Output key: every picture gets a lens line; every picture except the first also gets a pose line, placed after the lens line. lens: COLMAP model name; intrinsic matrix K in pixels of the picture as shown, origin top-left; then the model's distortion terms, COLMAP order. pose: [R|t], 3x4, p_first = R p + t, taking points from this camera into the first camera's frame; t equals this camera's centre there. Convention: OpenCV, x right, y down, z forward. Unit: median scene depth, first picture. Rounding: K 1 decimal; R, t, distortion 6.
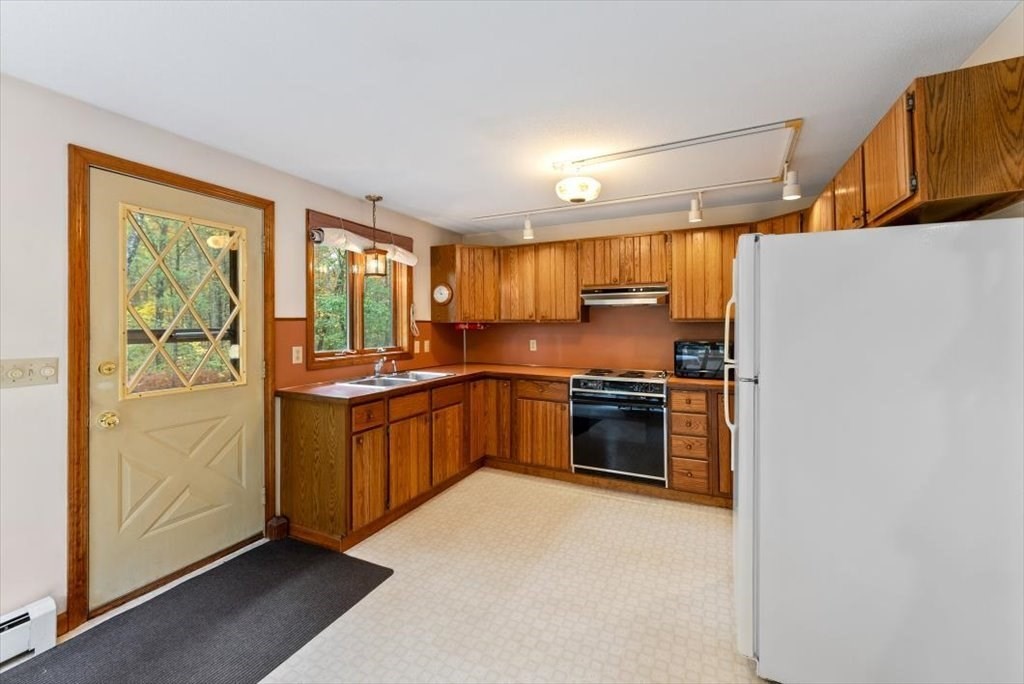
lens RADIAL K [[416.6, 0, 514.5], [0, 416.6, 312.5], [0, 0, 1]] dist [-0.001063, -0.000276]
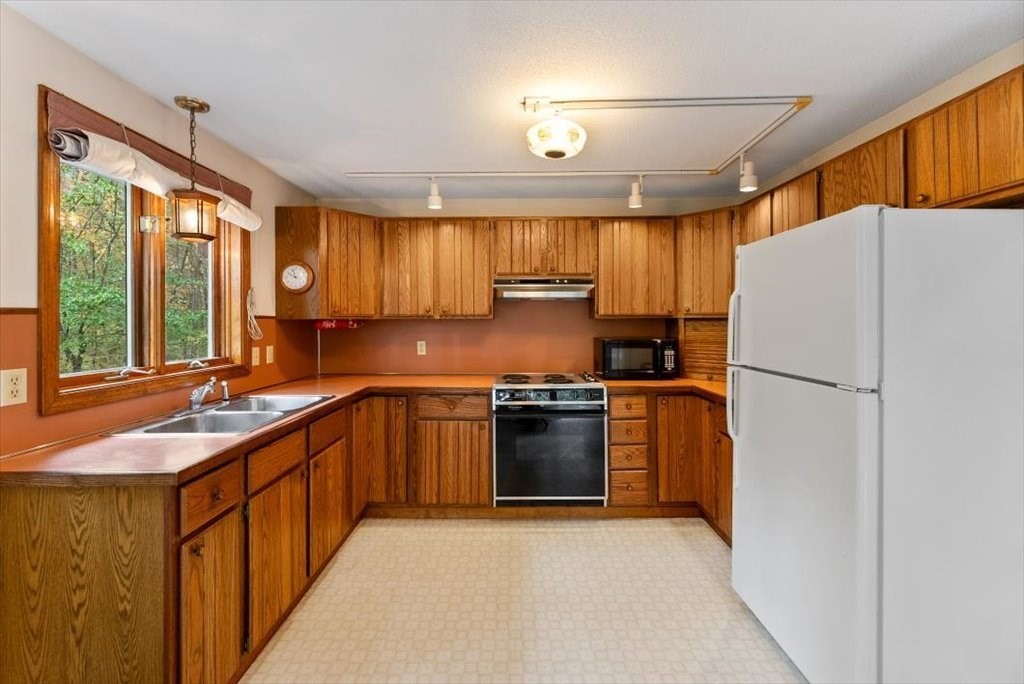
lens RADIAL K [[416.6, 0, 514.5], [0, 416.6, 312.5], [0, 0, 1]] dist [-0.001063, -0.000276]
pose [[0.899772, 0.007965, 0.436288, -0.171743], [-0.010646, 0.999936, 0.003699, 0.008249], [-0.436231, -0.007973, 0.899799, 0.261449]]
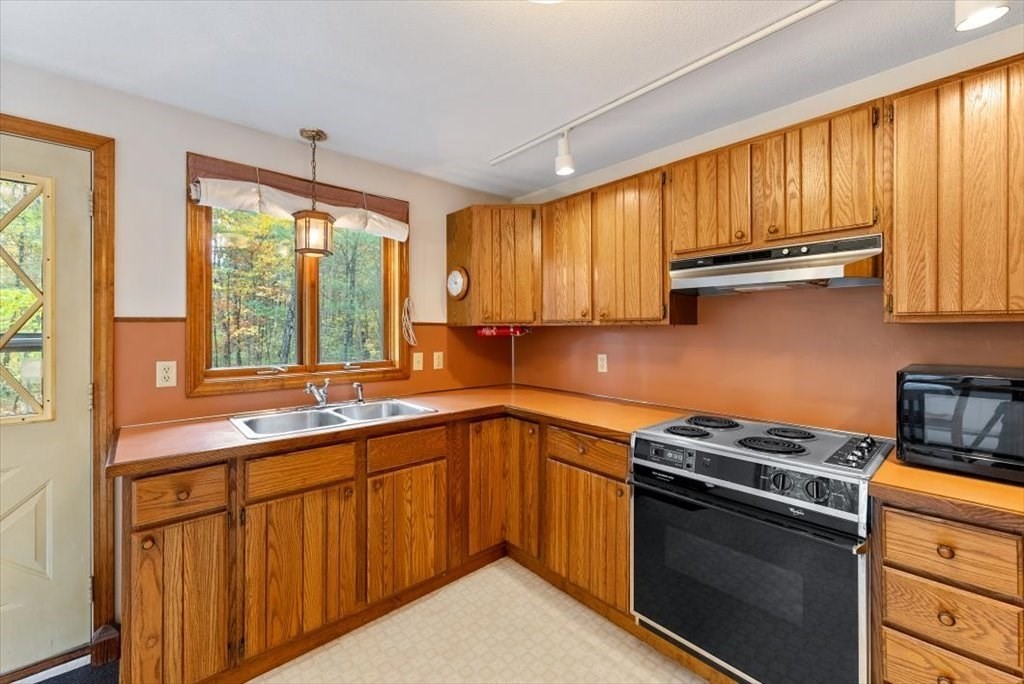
lens RADIAL K [[415.9, 0, 513.6], [0, 415.9, 328.4], [0, 0, 1]] dist [0.001312, 0.000174]
pose [[0.925858, 0.000837, -0.377871, 0.187212], [0.008580, 0.999693, 0.023236, 0.015484], [0.377775, -0.024755, 0.925566, 0.477059]]
